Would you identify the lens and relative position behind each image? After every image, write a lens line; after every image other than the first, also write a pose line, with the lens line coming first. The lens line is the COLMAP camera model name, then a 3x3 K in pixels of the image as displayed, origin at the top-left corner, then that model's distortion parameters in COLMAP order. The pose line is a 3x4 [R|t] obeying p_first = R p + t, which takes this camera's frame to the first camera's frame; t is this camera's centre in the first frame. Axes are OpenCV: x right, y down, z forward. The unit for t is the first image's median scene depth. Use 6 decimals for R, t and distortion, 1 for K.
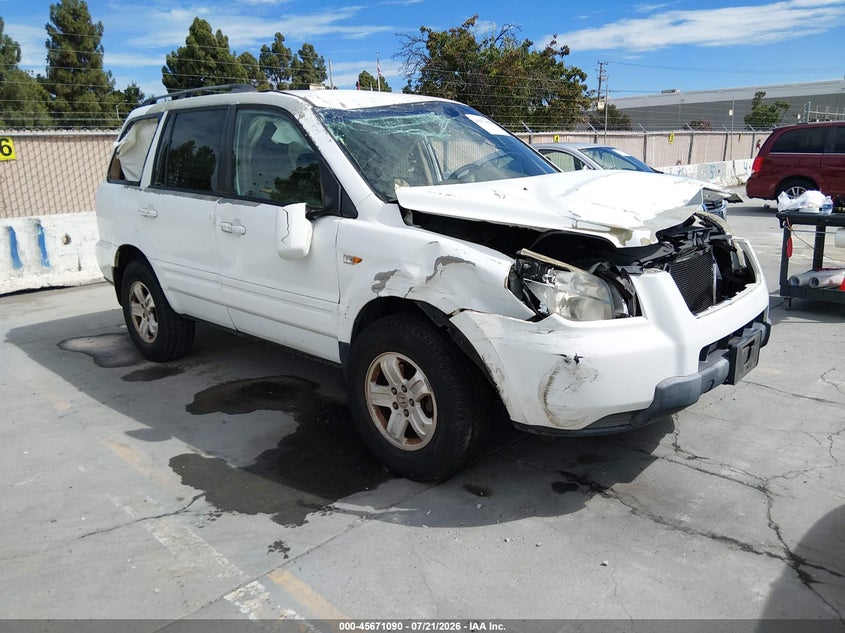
lens RADIAL K [[641.9, 0, 422.5], [0, 641.9, 316.5], [0, 0, 1]] dist [0.077927, -0.120553]
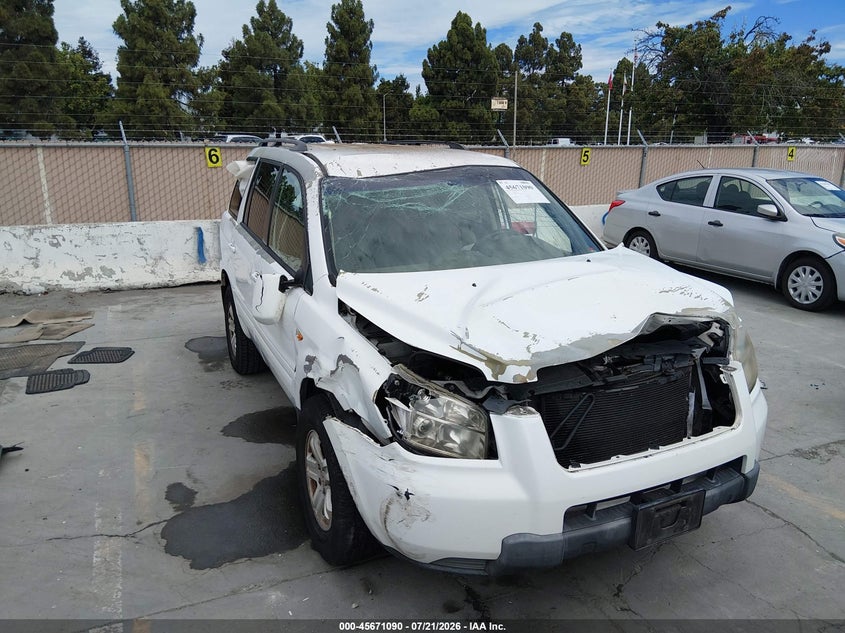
lens RADIAL K [[639.5, 0, 422.5], [0, 639.5, 316.5], [0, 0, 1]] dist [0.062620, -0.087122]
pose [[0.928596, 0.128230, -0.348233, 0.288148], [-0.120778, 0.991742, 0.043125, -0.124244], [0.350888, 0.002013, 0.936415, 0.060021]]
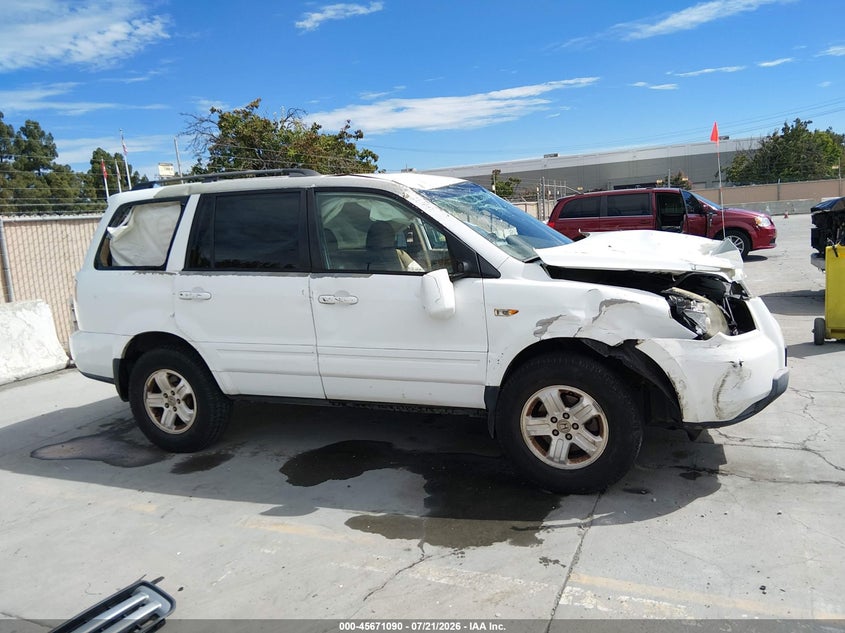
lens RADIAL K [[645.2, 0, 422.5], [0, 645.2, 316.5], [0, 0, 1]] dist [0.102090, -0.170736]
pose [[0.927246, -0.088332, 0.363885, -0.446784], [0.128570, 0.987803, -0.087834, 0.001948], [-0.351688, 0.128229, 0.927293, -0.023406]]
